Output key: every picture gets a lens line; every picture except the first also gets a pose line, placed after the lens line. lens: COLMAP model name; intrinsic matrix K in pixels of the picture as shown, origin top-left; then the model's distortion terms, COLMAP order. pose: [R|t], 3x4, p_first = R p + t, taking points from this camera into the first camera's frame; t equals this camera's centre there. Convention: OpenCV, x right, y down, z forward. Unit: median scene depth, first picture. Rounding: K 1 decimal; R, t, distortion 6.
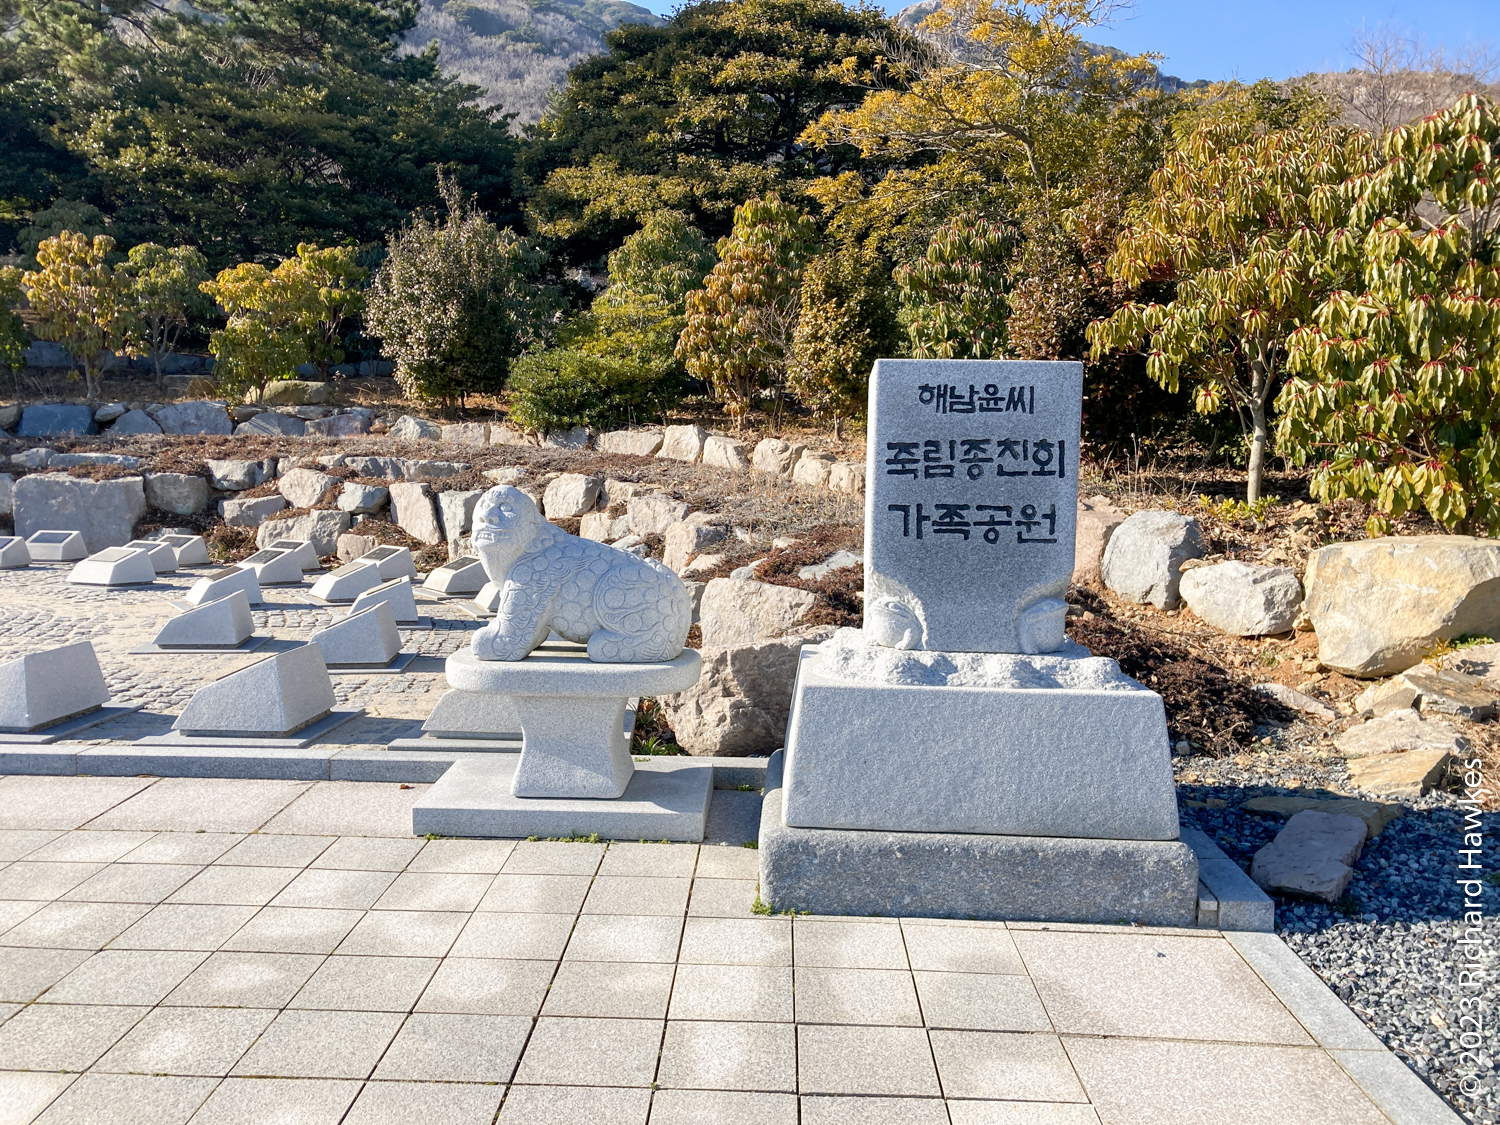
lens RADIAL K [[1223.6, 0, 750.0], [0, 1223.6, 562.5], [0, 0, 1]] dist [0.002656, 0.000208]
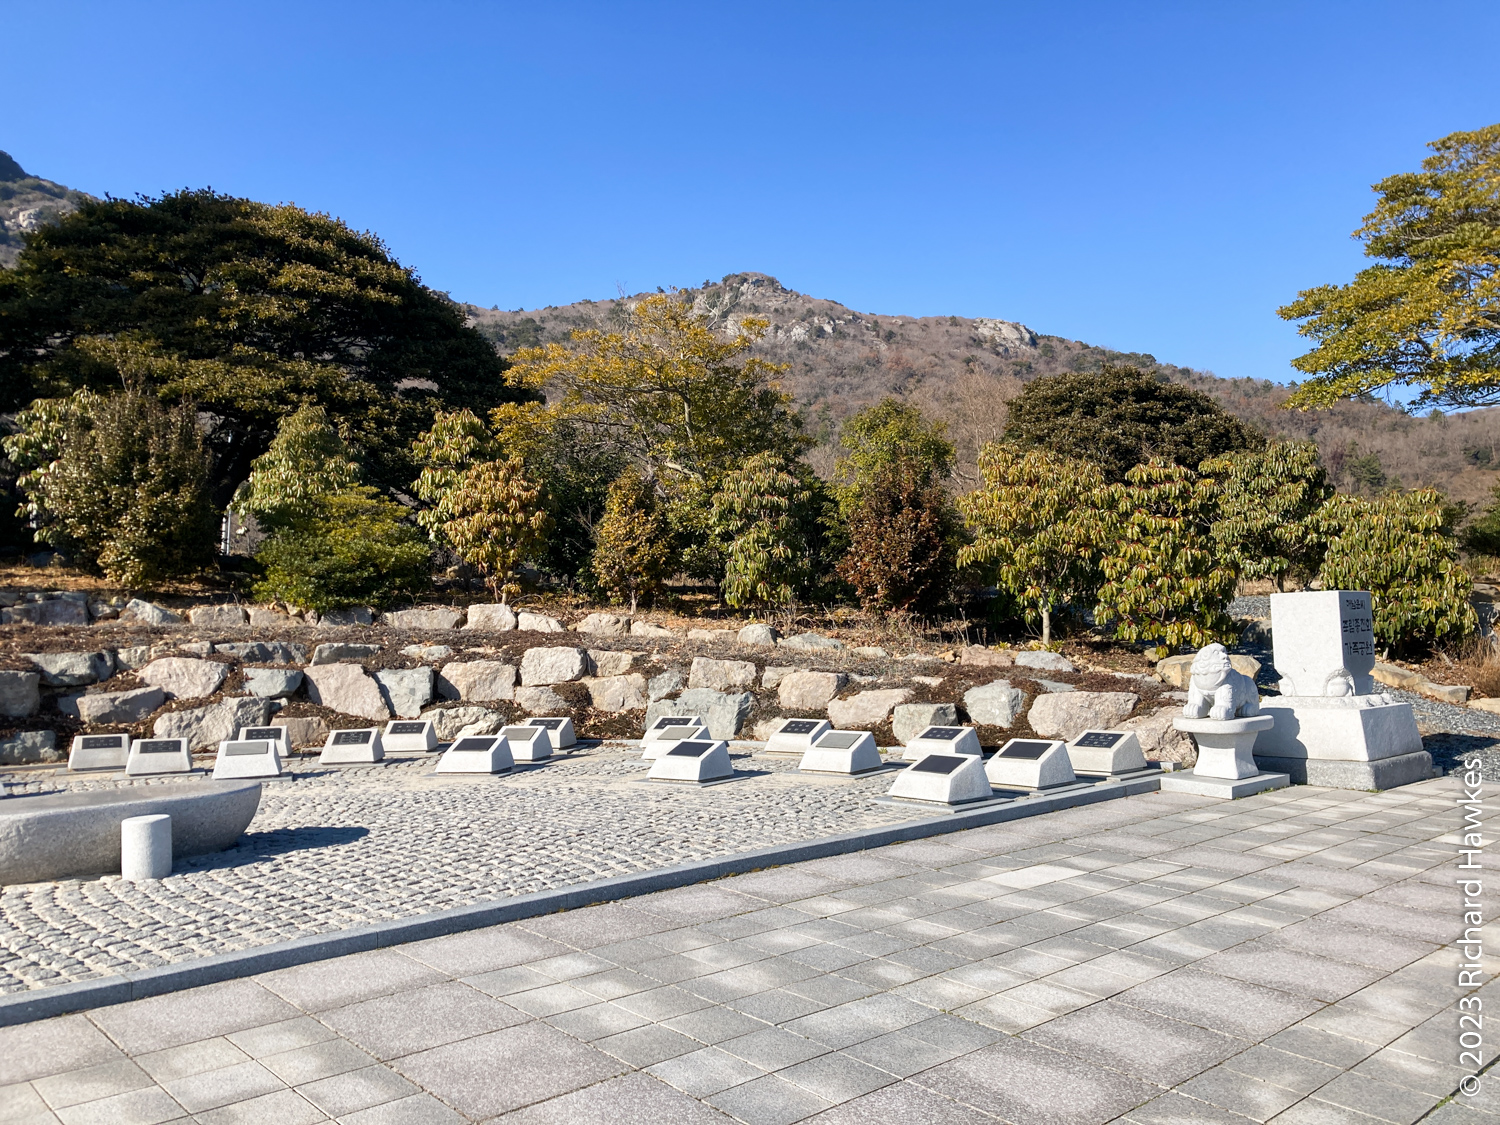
lens RADIAL K [[1174.9, 0, 750.0], [0, 1174.9, 562.5], [0, 0, 1]] dist [0.000179, -0.001193]
pose [[0.714282, 0.002886, 0.699852, -0.683820], [0.087417, 0.991792, -0.093309, -0.024367], [-0.694377, 0.127828, 0.708167, 0.011126]]
